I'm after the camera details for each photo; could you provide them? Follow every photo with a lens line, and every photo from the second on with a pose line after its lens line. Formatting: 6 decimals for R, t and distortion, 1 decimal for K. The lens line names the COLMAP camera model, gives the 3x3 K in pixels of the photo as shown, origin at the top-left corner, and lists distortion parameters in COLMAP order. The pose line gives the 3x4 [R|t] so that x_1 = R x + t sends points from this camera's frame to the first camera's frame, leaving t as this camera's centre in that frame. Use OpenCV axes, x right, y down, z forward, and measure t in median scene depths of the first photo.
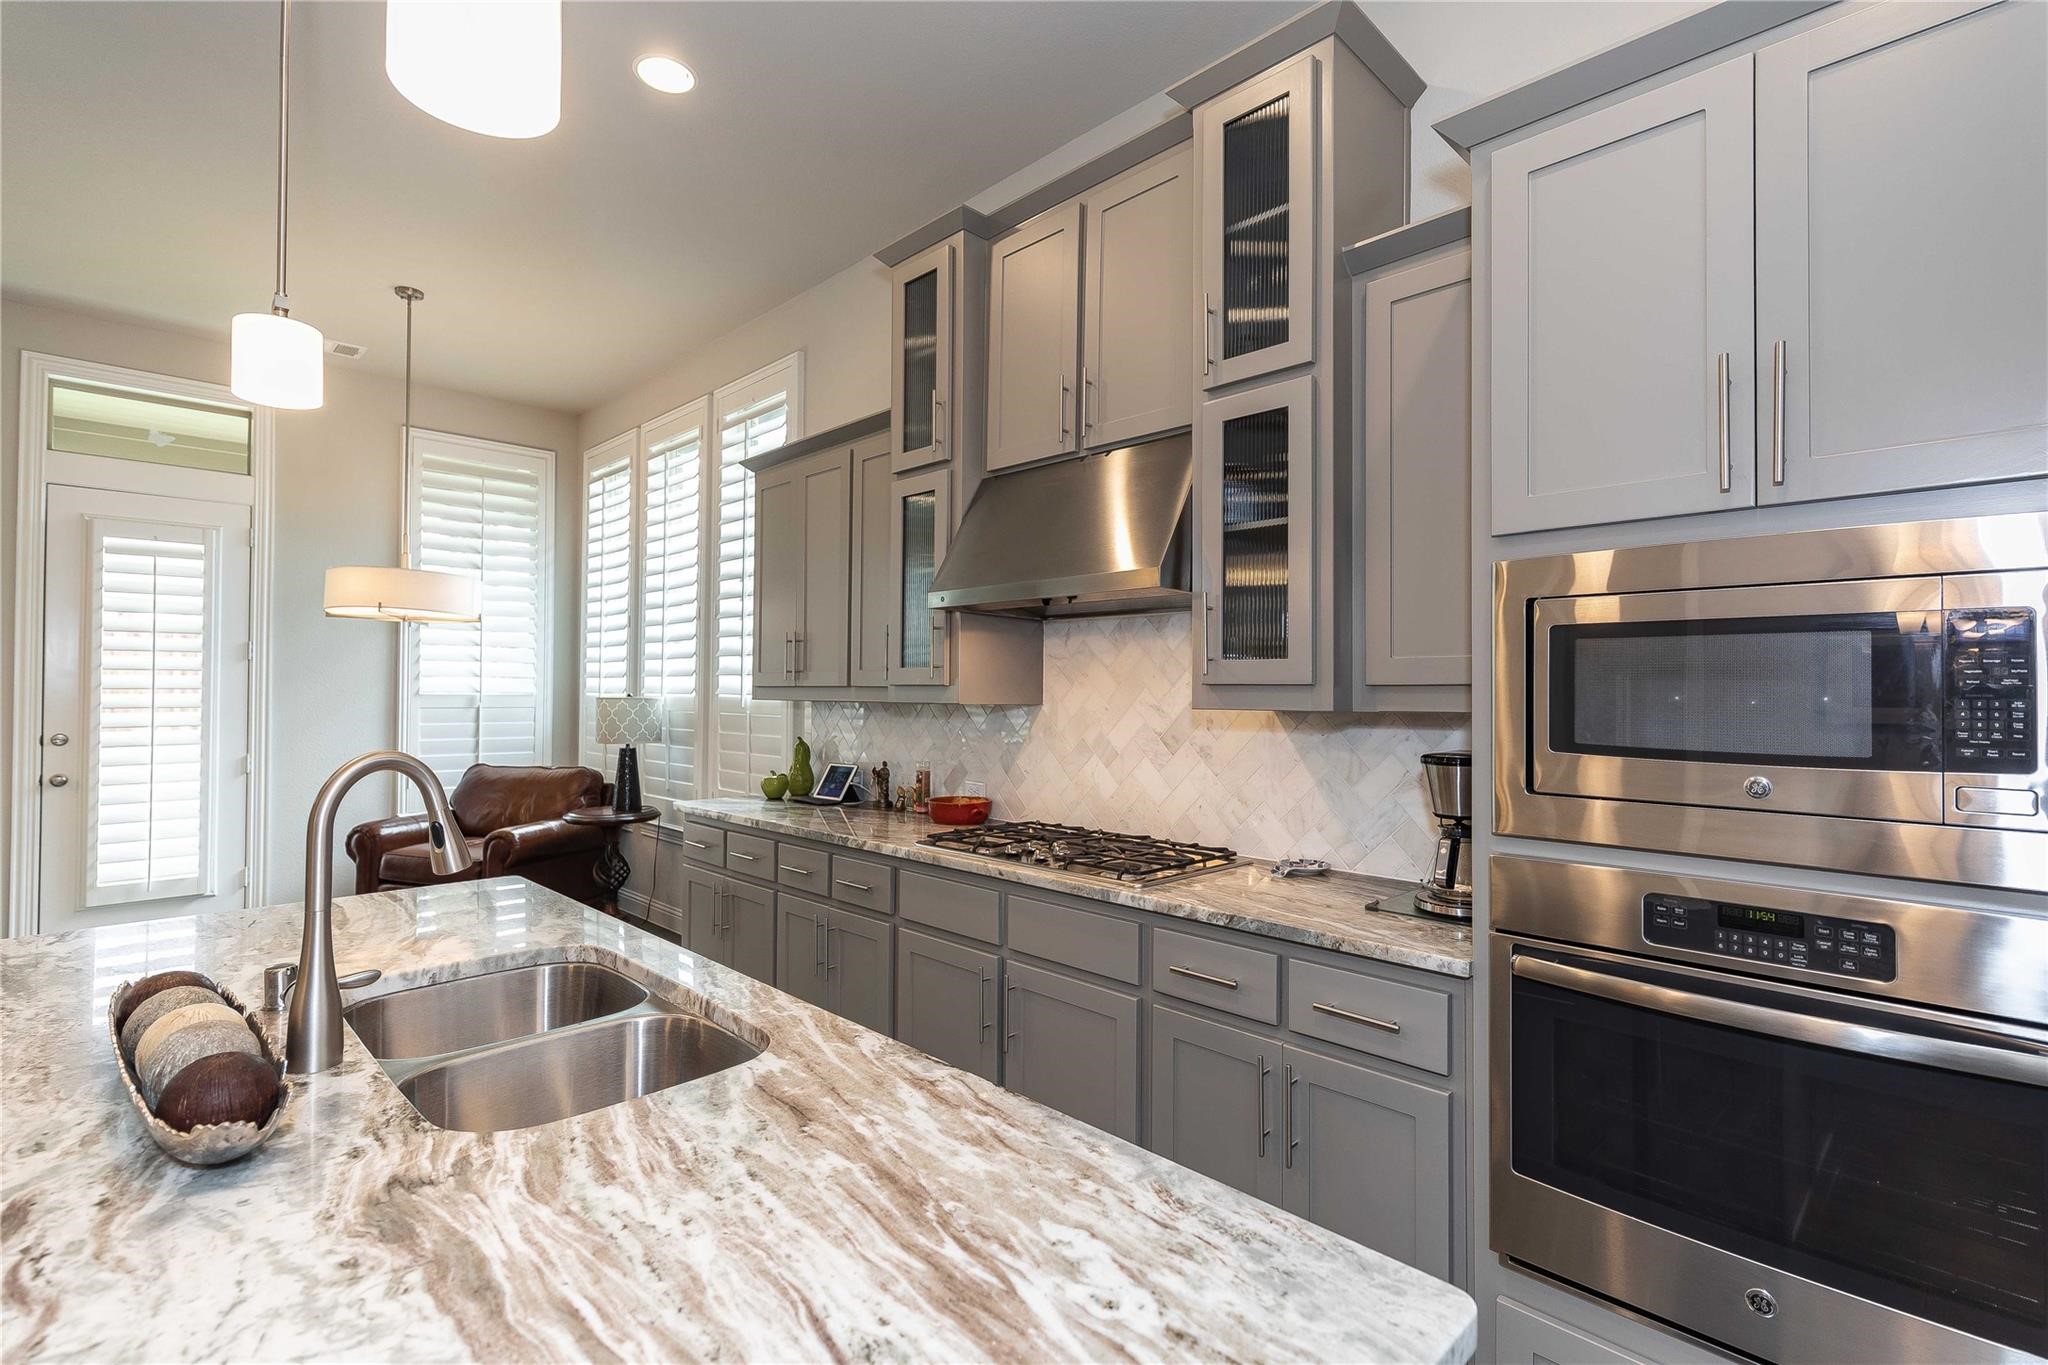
lens RADIAL K [[940.5, 0, 1024.4], [0, 940.5, 674.7], [0, 0, 1]] dist [0.011394, 0.000027]
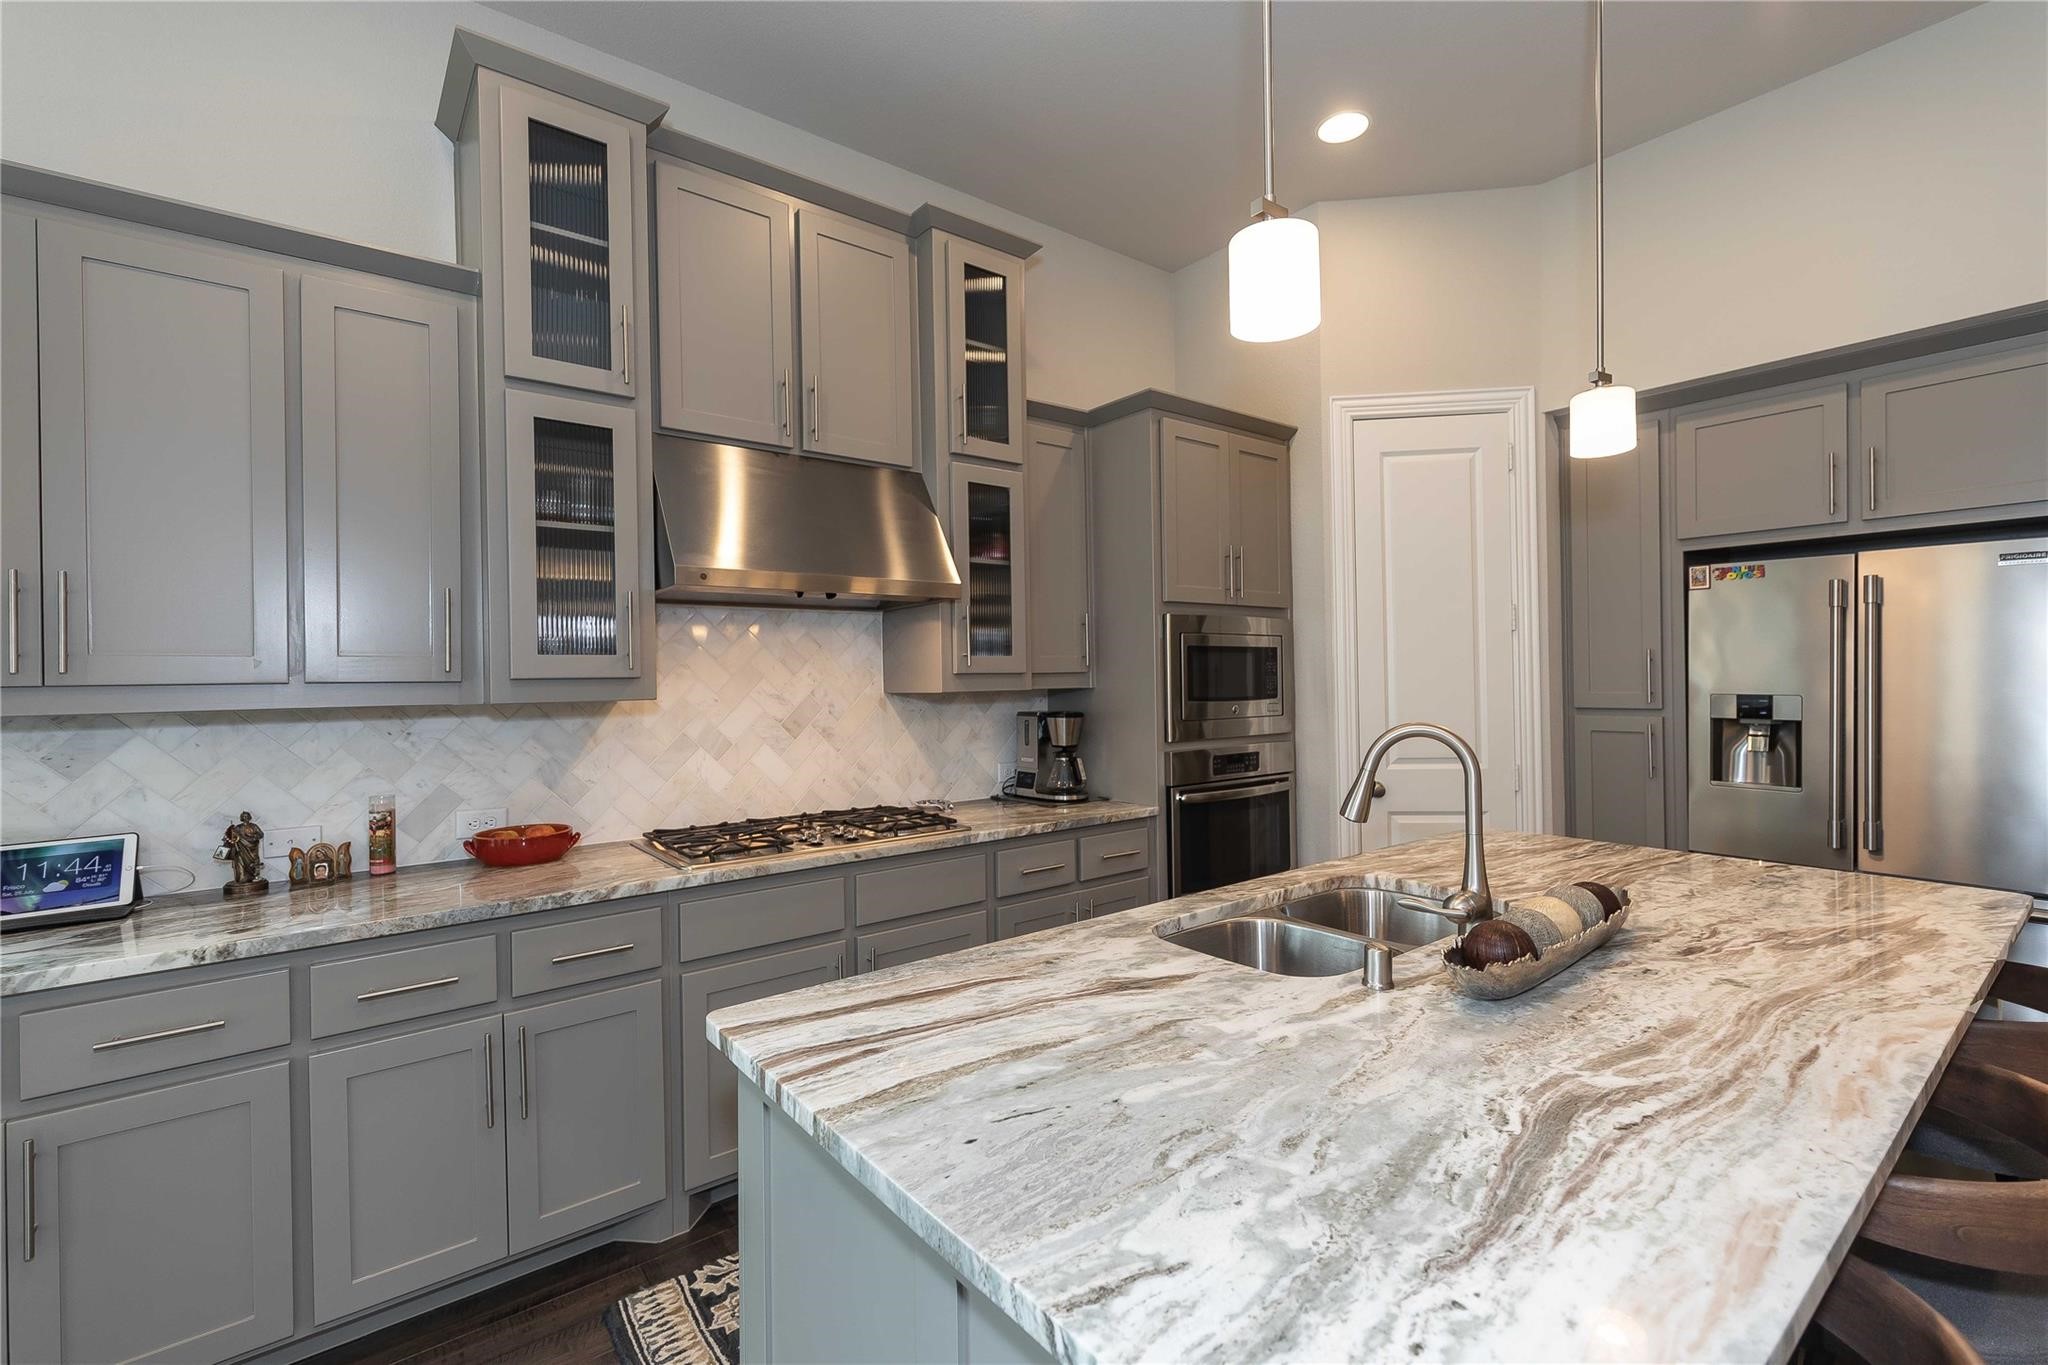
lens RADIAL K [[898.8, 0, 1024.3], [0, 898.8, 682.4], [0, 0, 1]] dist [0.000691, 0.000088]
pose [[0.112094, -0.014662, 0.993589, -0.905739], [-0.005519, 0.999867, 0.015377, 0.001511], [-0.993682, -0.007207, 0.111999, 0.643695]]
